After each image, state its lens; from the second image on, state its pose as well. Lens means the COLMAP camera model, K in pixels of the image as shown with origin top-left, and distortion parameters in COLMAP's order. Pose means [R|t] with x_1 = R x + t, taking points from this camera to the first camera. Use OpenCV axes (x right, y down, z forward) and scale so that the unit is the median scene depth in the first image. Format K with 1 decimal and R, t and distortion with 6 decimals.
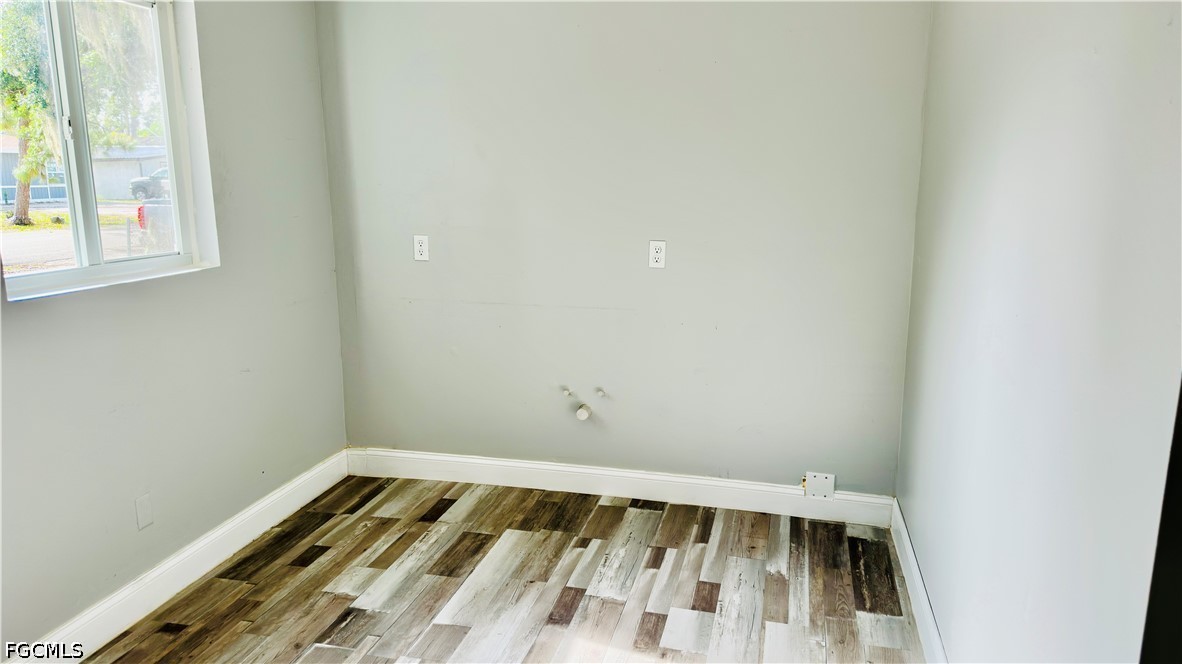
lens RADIAL K [[817.9, 0, 606.6], [0, 817.9, 328.9], [0, 0, 1]] dist [0.167612, -0.323295]
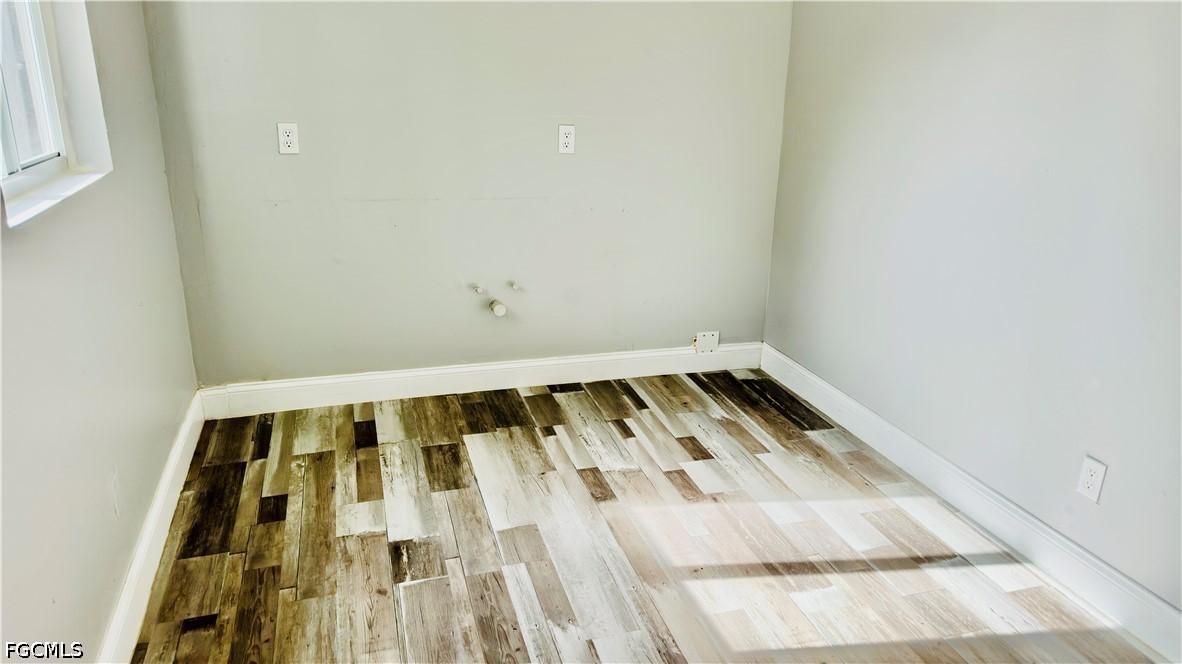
lens RADIAL K [[817.9, 0, 606.6], [0, 817.9, 328.9], [0, 0, 1]] dist [0.167612, -0.323295]
pose [[0.856482, -0.141688, 0.496350, -0.428870], [0.076172, 0.985754, 0.149953, -0.011035], [-0.510526, -0.090624, 0.855073, 0.103428]]
